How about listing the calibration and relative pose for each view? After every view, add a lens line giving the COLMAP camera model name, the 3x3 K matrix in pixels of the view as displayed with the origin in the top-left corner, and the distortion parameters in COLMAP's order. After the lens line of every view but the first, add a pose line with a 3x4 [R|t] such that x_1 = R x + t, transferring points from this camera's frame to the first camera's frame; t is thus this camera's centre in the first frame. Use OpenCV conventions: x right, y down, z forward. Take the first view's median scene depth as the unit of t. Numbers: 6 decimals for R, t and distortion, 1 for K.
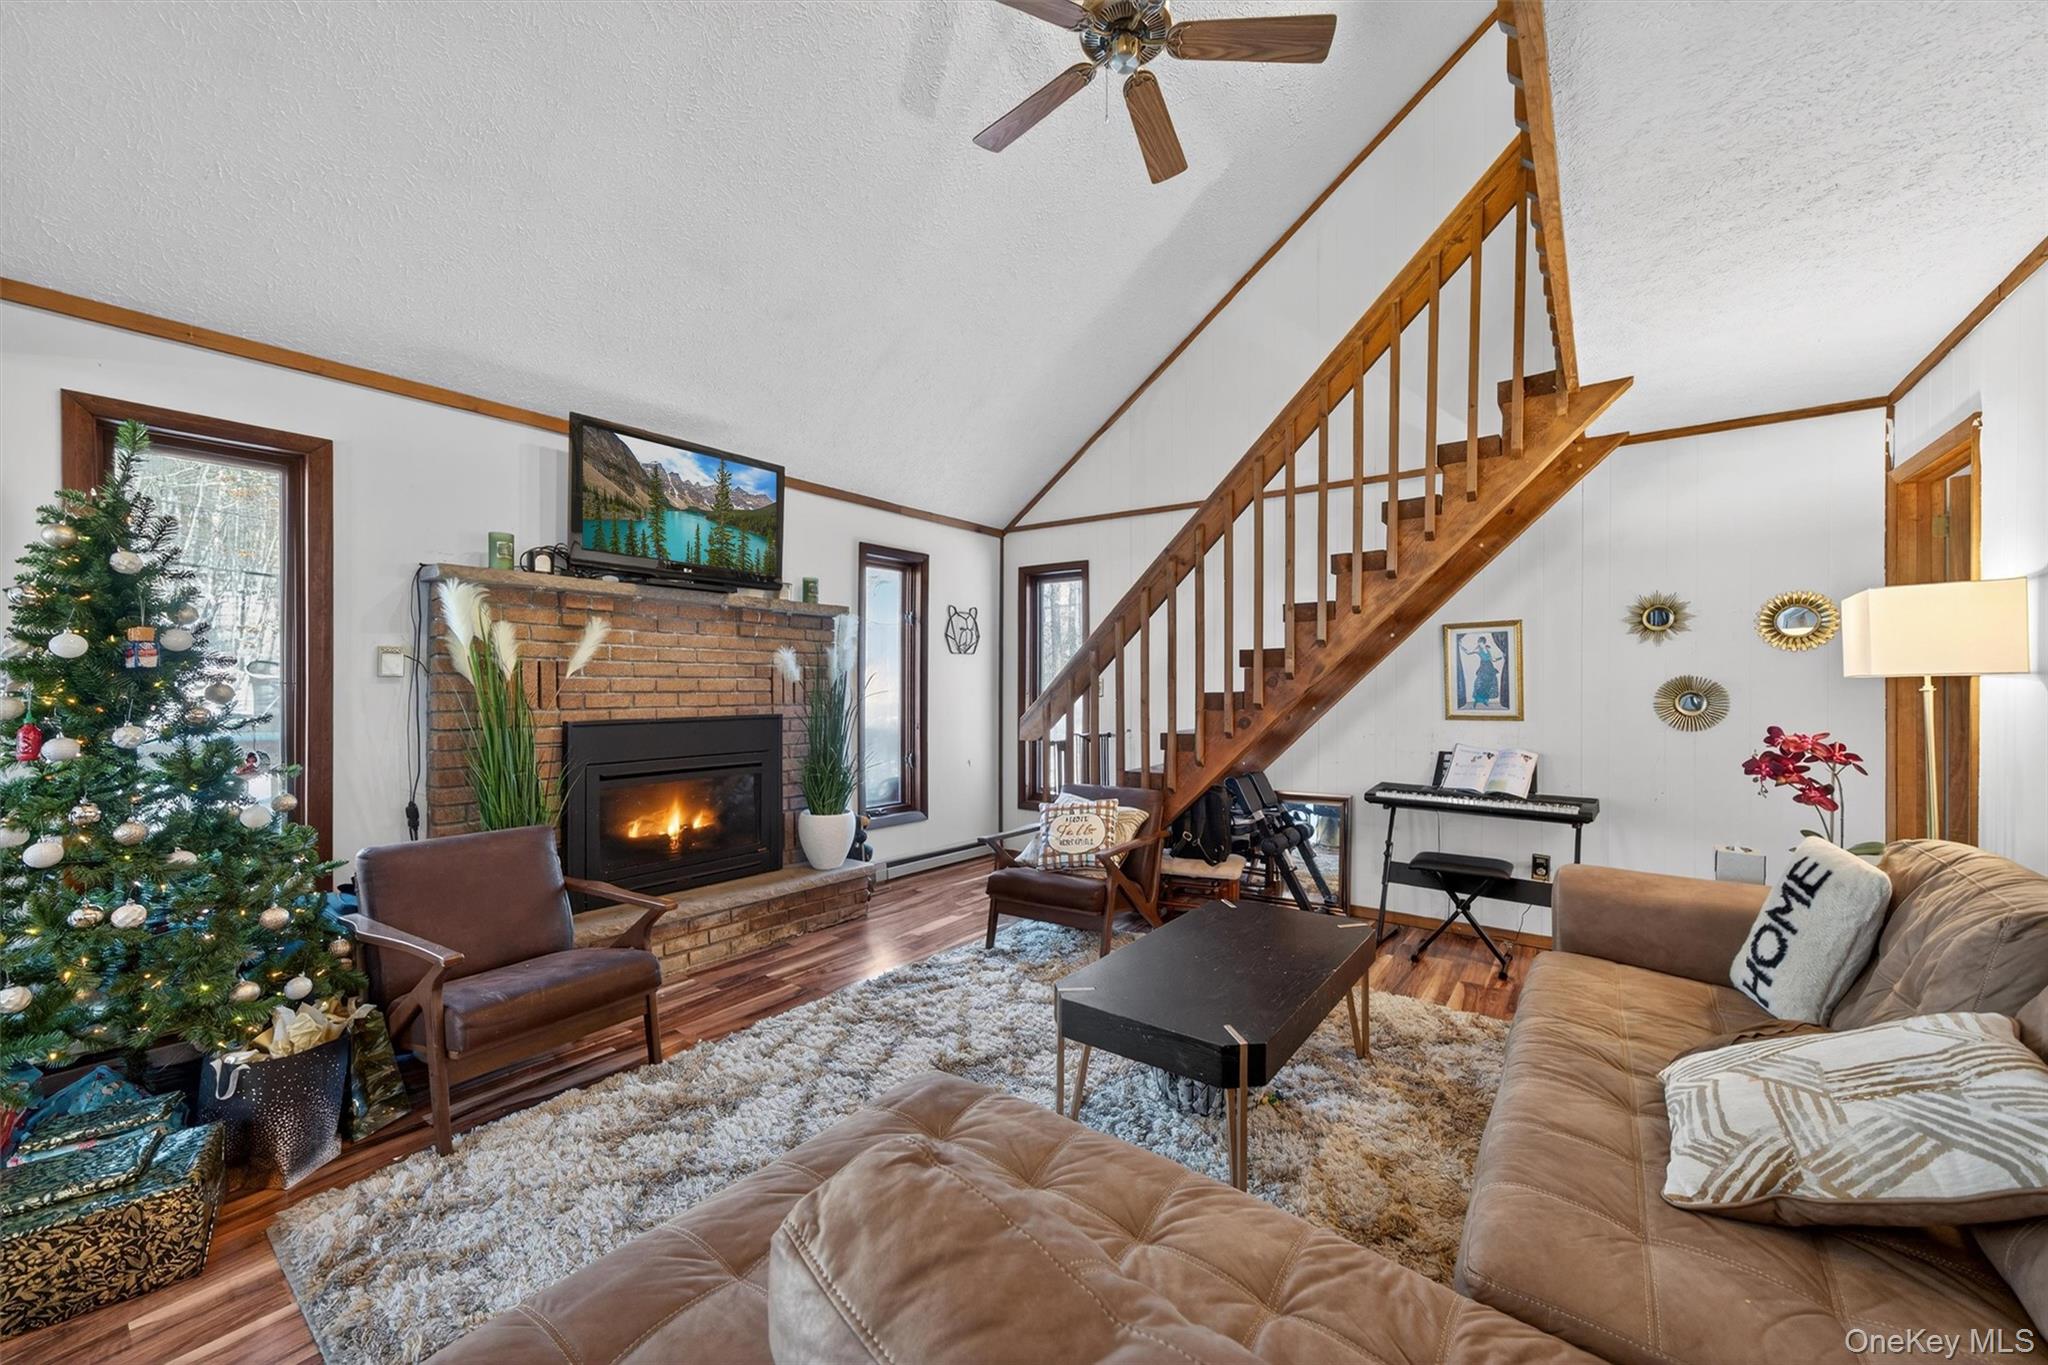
lens RADIAL K [[809.9, 0, 1024.0], [0, 809.9, 682.5], [0, 0, 1]] dist [-0.001322, -0.000078]
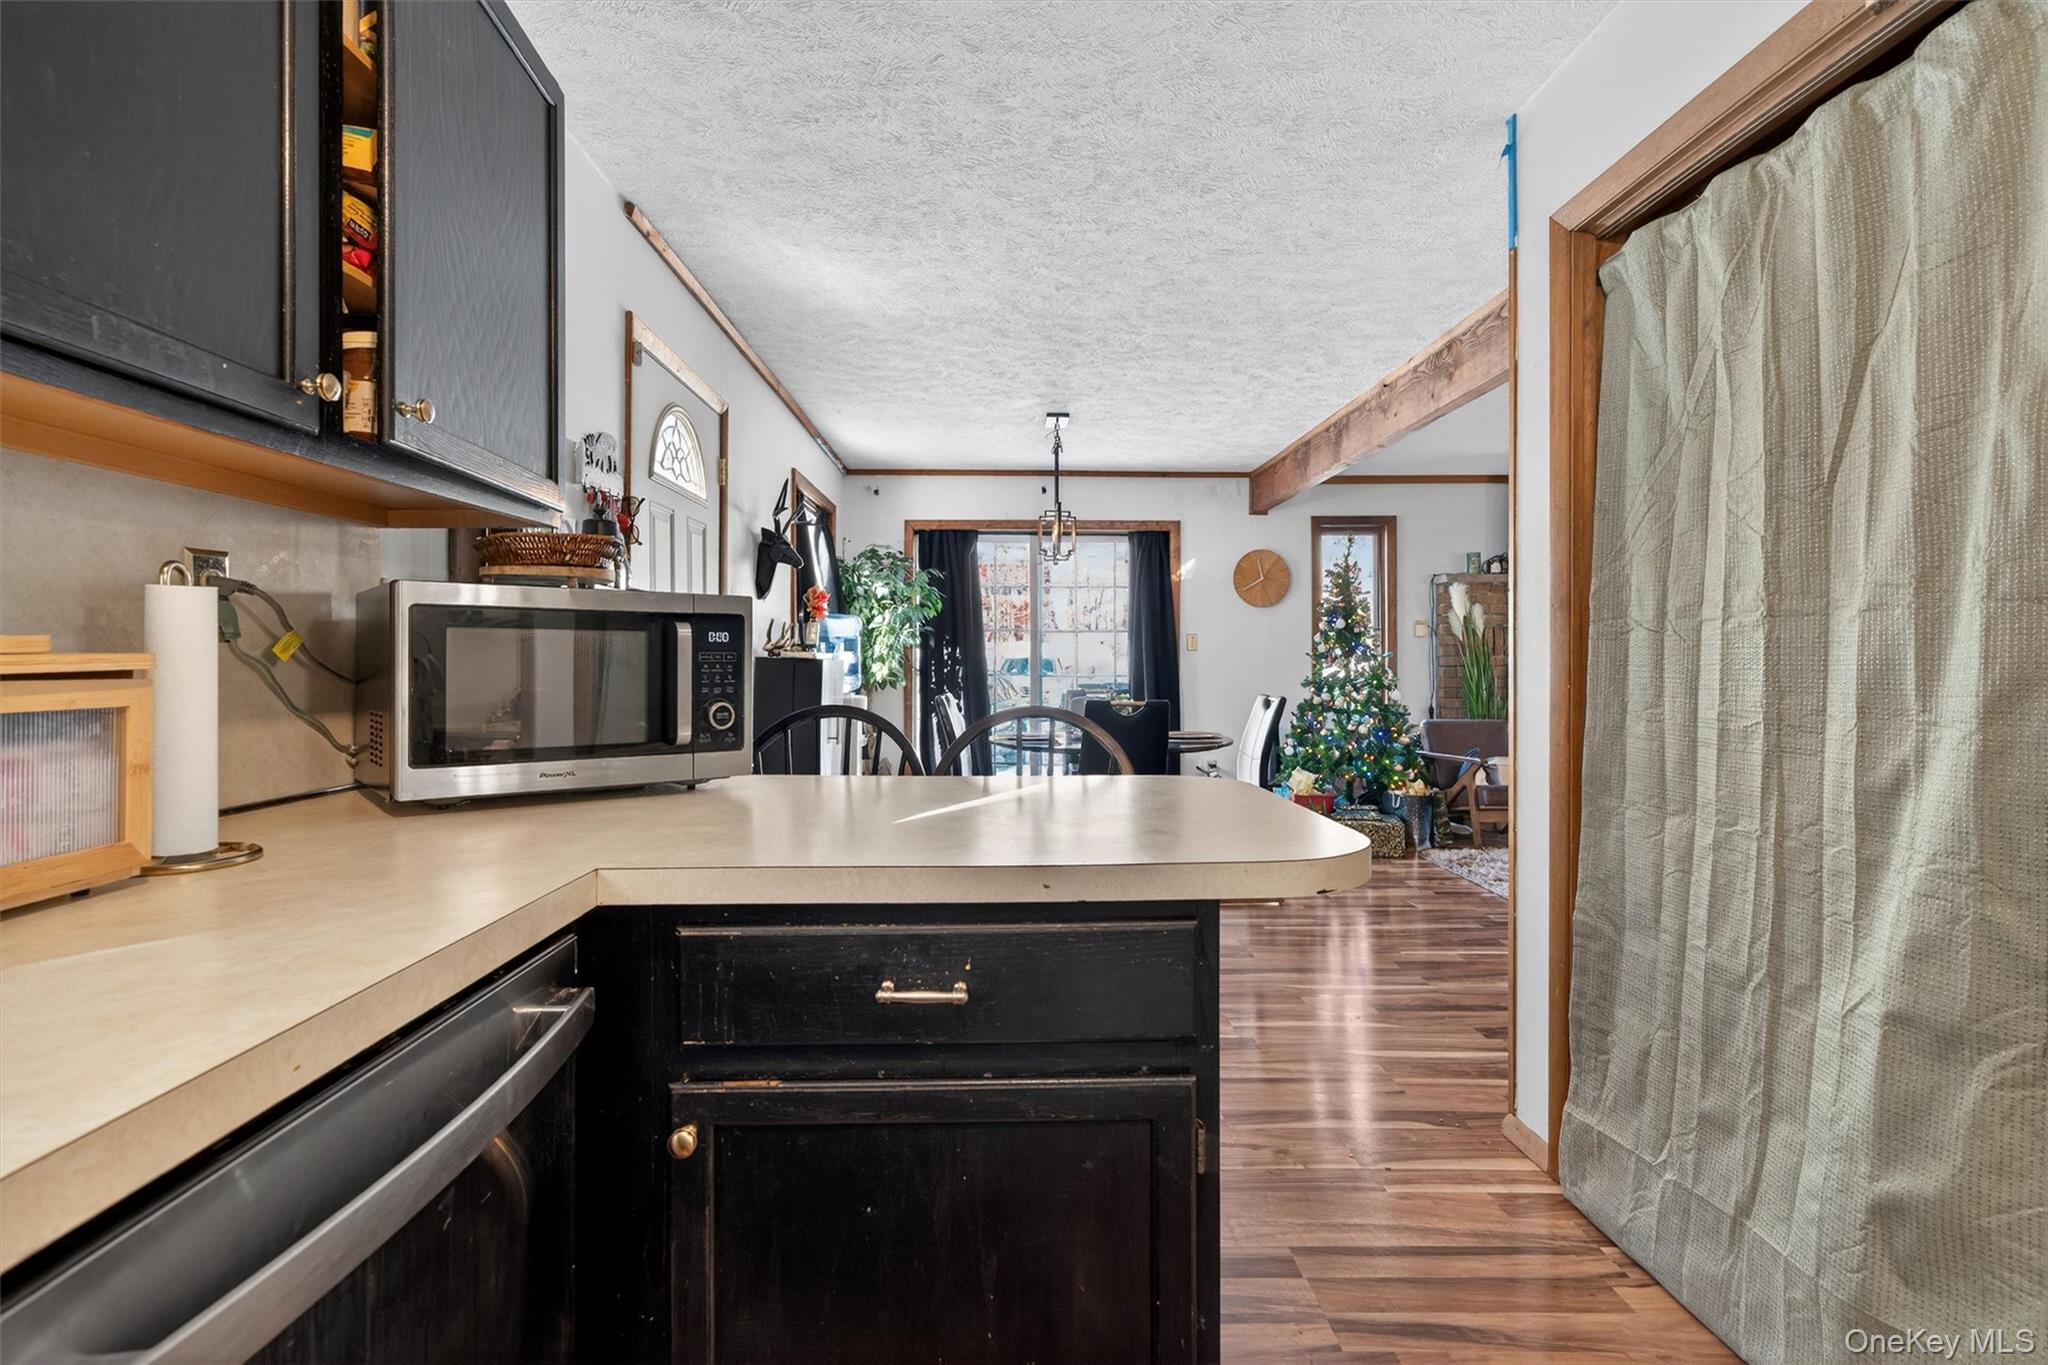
lens RADIAL K [[977.0, 0, 1027.2], [0, 977.0, 659.5], [0, 0, 1]] dist [-0.001063, -0.000046]
pose [[0.622605, -0.002439, -0.782533, 0.413237], [0.003024, 0.999995, -0.000711, 0.044275], [0.782531, -0.001923, 0.622609, -1.117241]]
